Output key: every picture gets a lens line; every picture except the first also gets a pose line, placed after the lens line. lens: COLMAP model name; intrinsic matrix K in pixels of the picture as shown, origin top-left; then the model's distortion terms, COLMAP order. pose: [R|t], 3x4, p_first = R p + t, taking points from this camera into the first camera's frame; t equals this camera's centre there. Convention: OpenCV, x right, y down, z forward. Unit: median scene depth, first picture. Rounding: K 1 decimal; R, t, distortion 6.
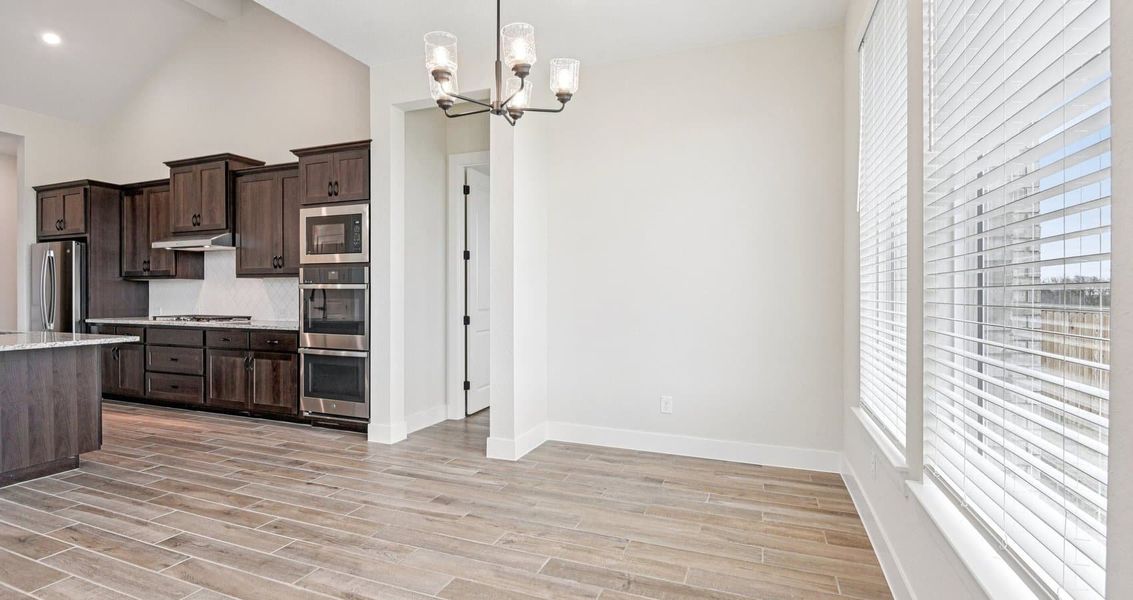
lens RADIAL K [[506.0, 0, 541.0], [0, 506.0, 304.7], [0, 0, 1]] dist [-0.001222, -0.000122]
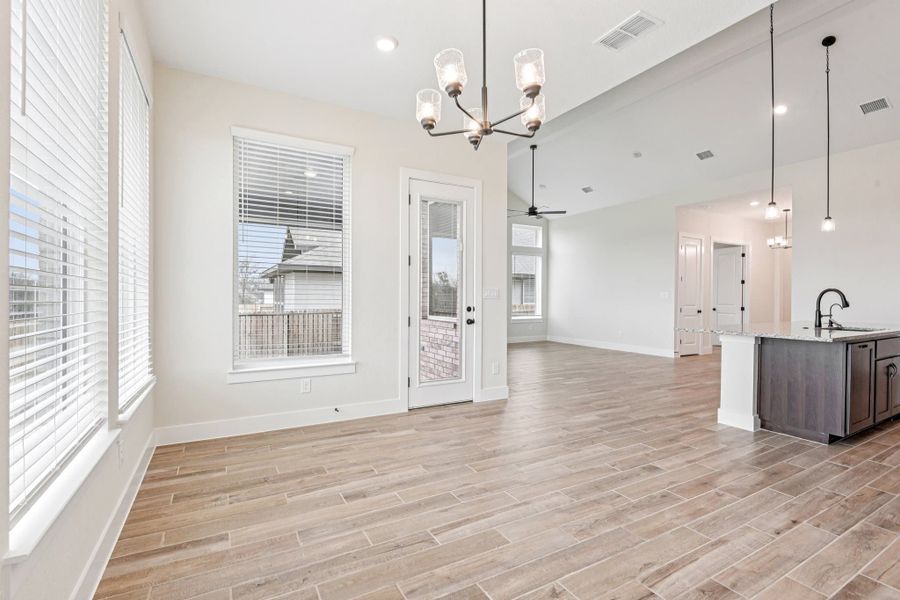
lens RADIAL K [[422.8, 0, 461.5], [0, 422.8, 297.4], [0, 0, 1]] dist [0.034110, 0.000142]
pose [[-0.577001, -0.007342, -0.816710, 0.529089], [-0.017387, 0.999843, 0.003296, -0.014182], [0.816558, 0.016102, -0.577038, 1.113138]]
